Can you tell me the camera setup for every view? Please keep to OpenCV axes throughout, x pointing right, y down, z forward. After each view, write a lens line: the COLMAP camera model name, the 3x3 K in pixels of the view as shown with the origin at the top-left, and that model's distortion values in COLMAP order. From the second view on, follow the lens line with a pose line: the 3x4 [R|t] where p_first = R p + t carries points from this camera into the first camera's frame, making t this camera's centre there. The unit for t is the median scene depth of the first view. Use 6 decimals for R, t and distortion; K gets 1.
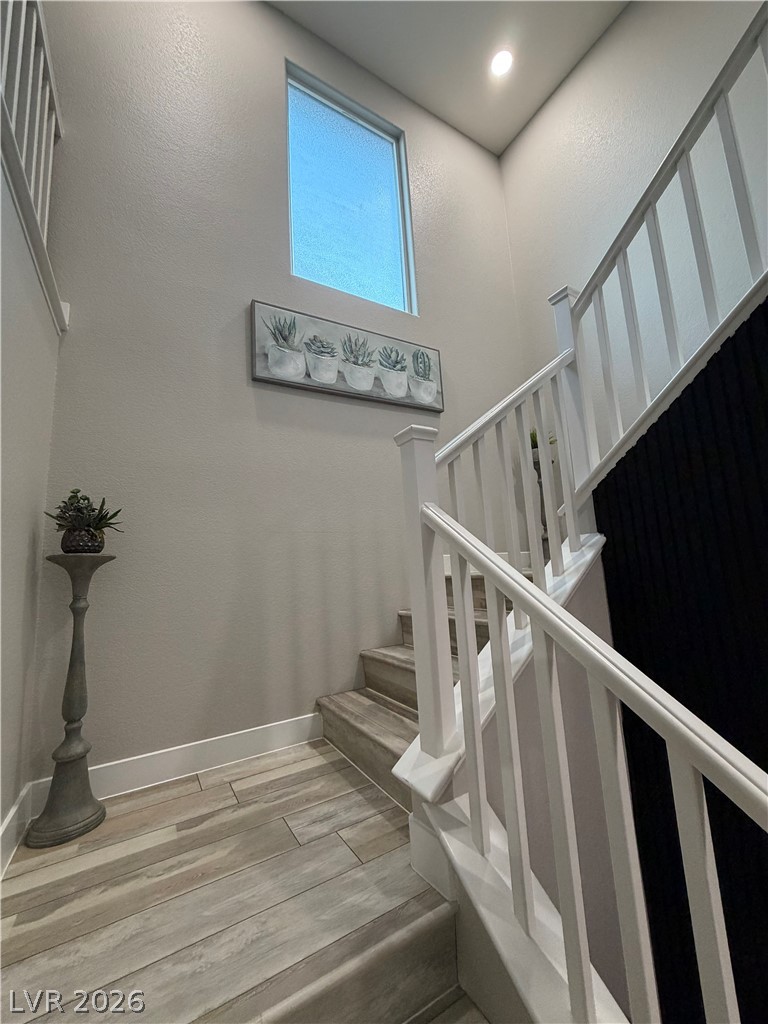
lens RADIAL K [[412.7, 0, 386.2], [0, 412.7, 514.1], [0, 0, 1]] dist [-0.000820, -0.000104]
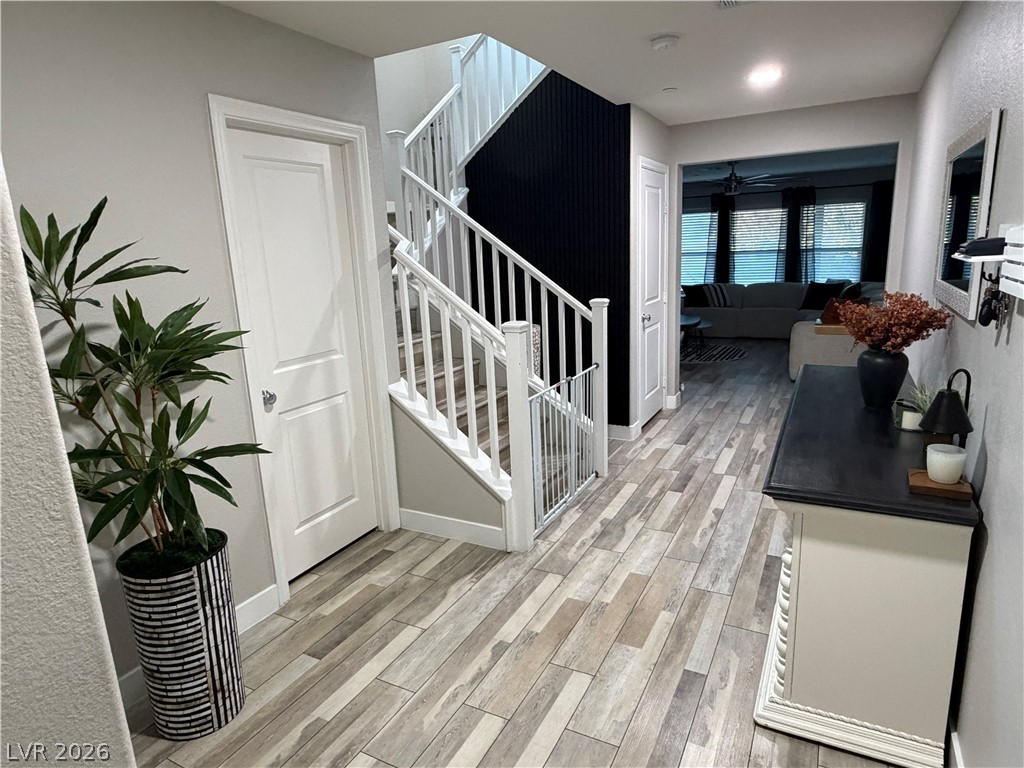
lens RADIAL K [[613.7, 0, 516.2], [0, 613.7, 386.0], [0, 0, 1]] dist [0.002693, 0.000410]
pose [[0.852119, -0.090522, 0.515460, -1.016961], [-0.087518, 0.946411, 0.310882, 0.010705], [-0.515978, -0.310020, 0.798532, -2.029480]]
